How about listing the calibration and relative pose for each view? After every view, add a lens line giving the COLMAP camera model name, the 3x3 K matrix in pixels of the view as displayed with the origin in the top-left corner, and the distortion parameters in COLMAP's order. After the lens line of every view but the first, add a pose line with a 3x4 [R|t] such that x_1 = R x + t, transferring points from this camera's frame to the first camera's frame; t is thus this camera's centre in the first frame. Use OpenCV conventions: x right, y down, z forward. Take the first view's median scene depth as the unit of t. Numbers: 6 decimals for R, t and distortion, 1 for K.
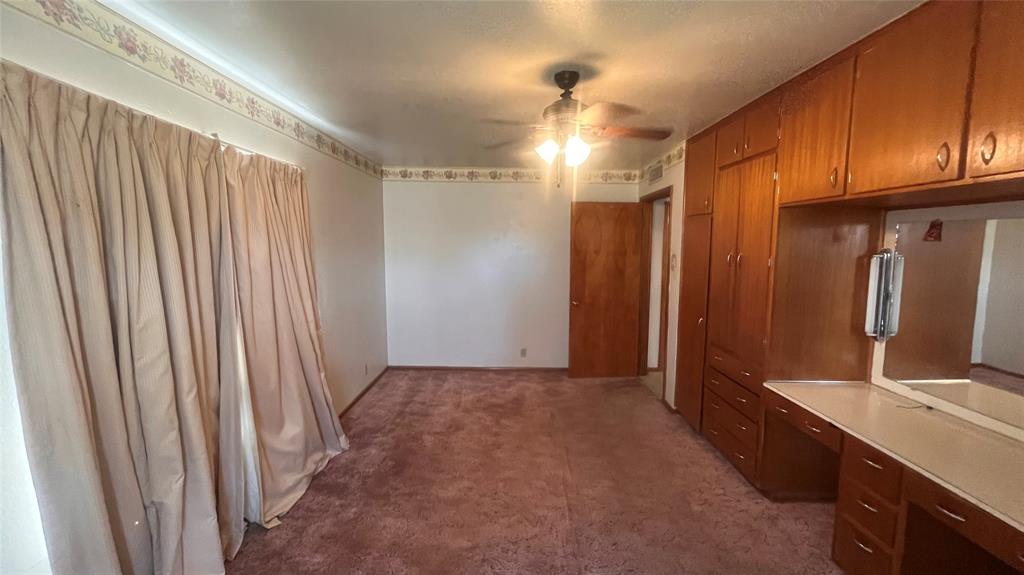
lens RADIAL K [[412.4, 0, 511.9], [0, 412.4, 284.7], [0, 0, 1]] dist [-0.002588, -0.000059]
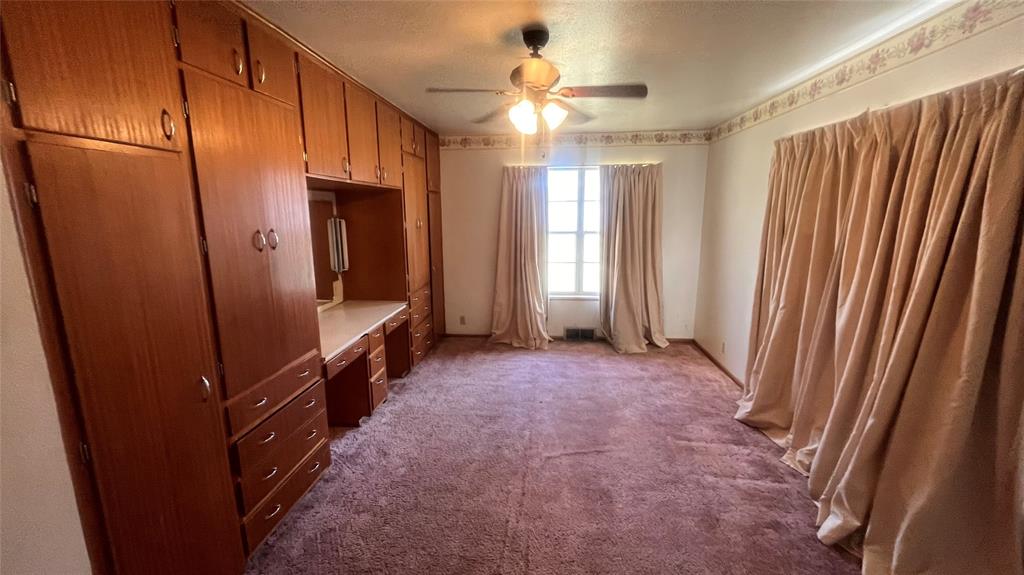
lens RADIAL K [[412.4, 0, 511.9], [0, 412.4, 284.7], [0, 0, 1]] dist [-0.002588, -0.000059]
pose [[-0.996108, -0.012842, 0.087195, 0.081885], [0.011981, 0.960415, 0.278315, -0.184563], [-0.087318, 0.278277, -0.956524, 1.741554]]
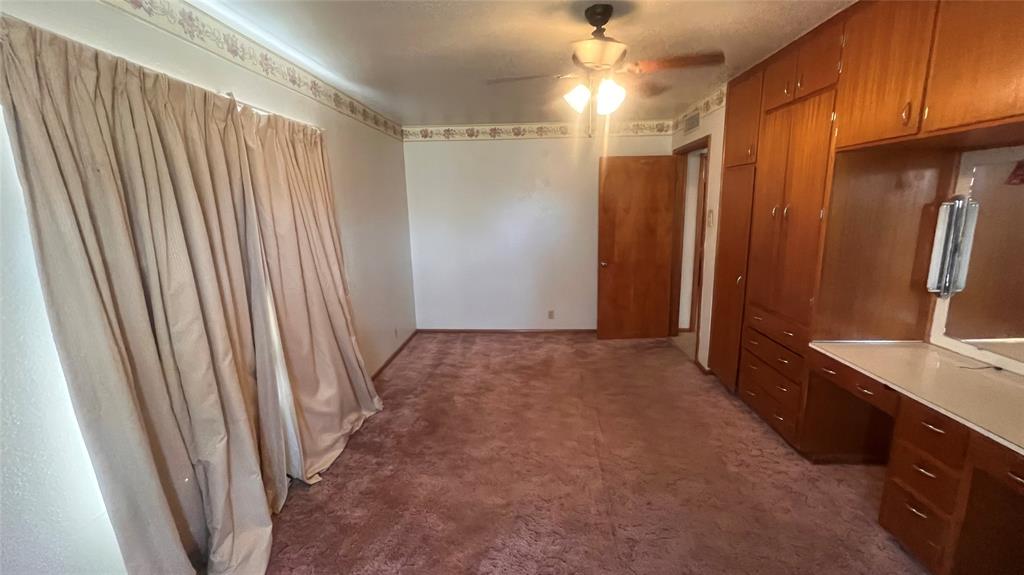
lens RADIAL K [[412.4, 0, 511.9], [0, 412.4, 284.7], [0, 0, 1]] dist [-0.002588, -0.000059]
pose [[0.998115, -0.016092, -0.059231, -0.010861], [0.021301, 0.995858, 0.088396, 0.006475], [0.057563, -0.089491, 0.994323, 0.031859]]
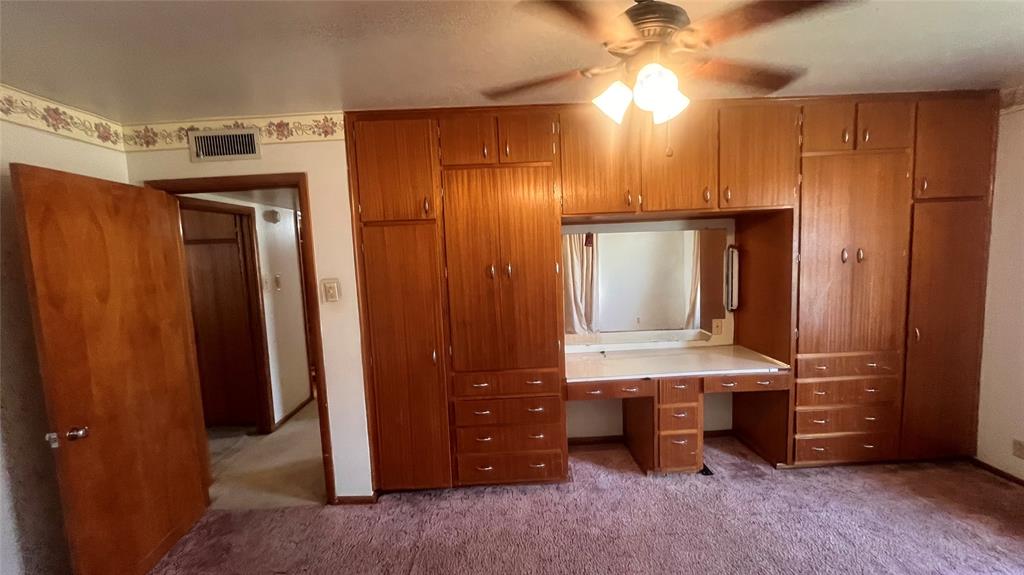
lens RADIAL K [[412.4, 0, 511.9], [0, 412.4, 284.7], [0, 0, 1]] dist [-0.002588, -0.000059]
pose [[-0.026561, -0.093338, 0.995280, -0.408809], [0.146128, 0.984574, 0.096234, -0.123463], [-0.988909, 0.147995, -0.012512, 1.055946]]
